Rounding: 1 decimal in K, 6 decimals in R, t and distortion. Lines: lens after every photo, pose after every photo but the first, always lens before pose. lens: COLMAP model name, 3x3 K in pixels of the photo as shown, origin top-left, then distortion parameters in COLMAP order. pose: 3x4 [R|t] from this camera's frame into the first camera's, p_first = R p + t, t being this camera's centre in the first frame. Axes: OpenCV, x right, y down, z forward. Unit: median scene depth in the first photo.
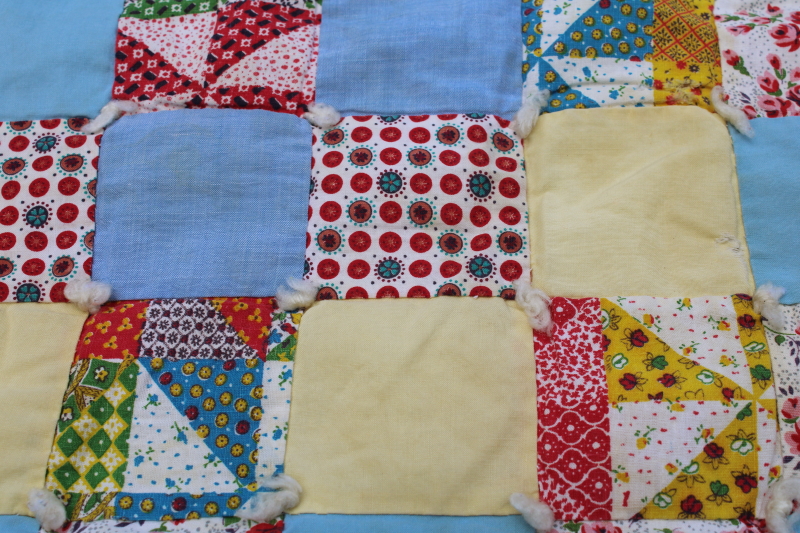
lens RADIAL K [[1180.1, 0, 397.3], [0, 1180.1, 270.3], [0, 0, 1]] dist [-0.032026, 0.000000]
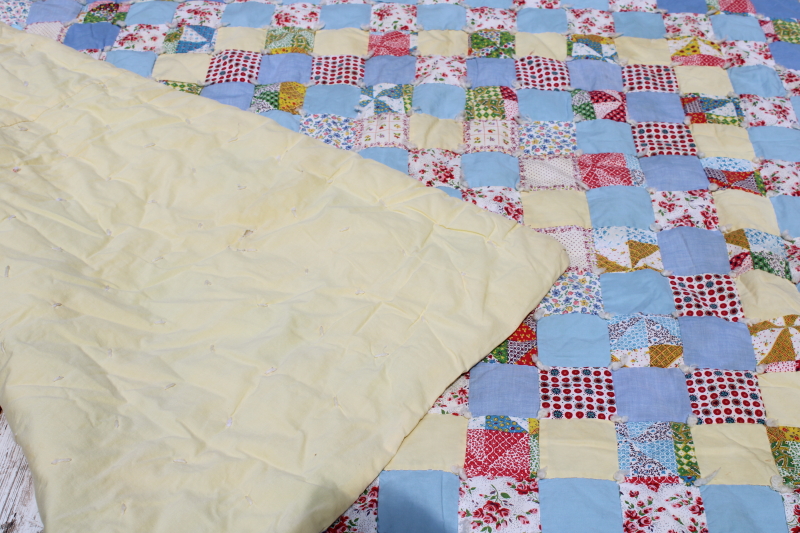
lens RADIAL K [[1180.1, 0, 399.5], [0, 1180.1, 267.3], [0, 0, 1]] dist [-0.032026, 0.000000]
pose [[0.038315, -0.627446, 0.777717, -3.224910], [0.865114, 0.410345, 0.288437, -1.537593], [-0.500111, 0.661762, 0.558534, -0.344051]]
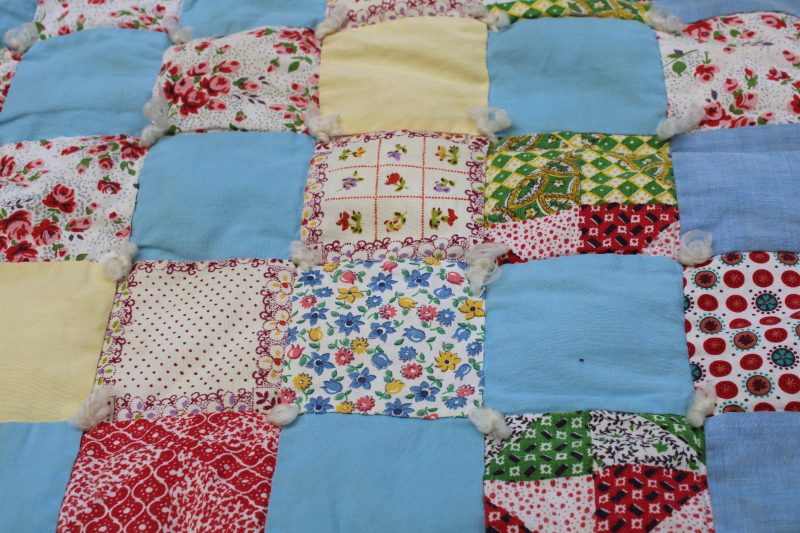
lens RADIAL K [[1180.1, 0, 401.9], [0, 1180.1, 263.2], [0, 0, 1]] dist [-0.032026, 0.000000]
pose [[0.996671, -0.000876, -0.081526, -0.227532], [-0.011109, 0.989158, -0.146434, -0.249584], [0.080770, 0.146852, 0.985855, 0.075124]]
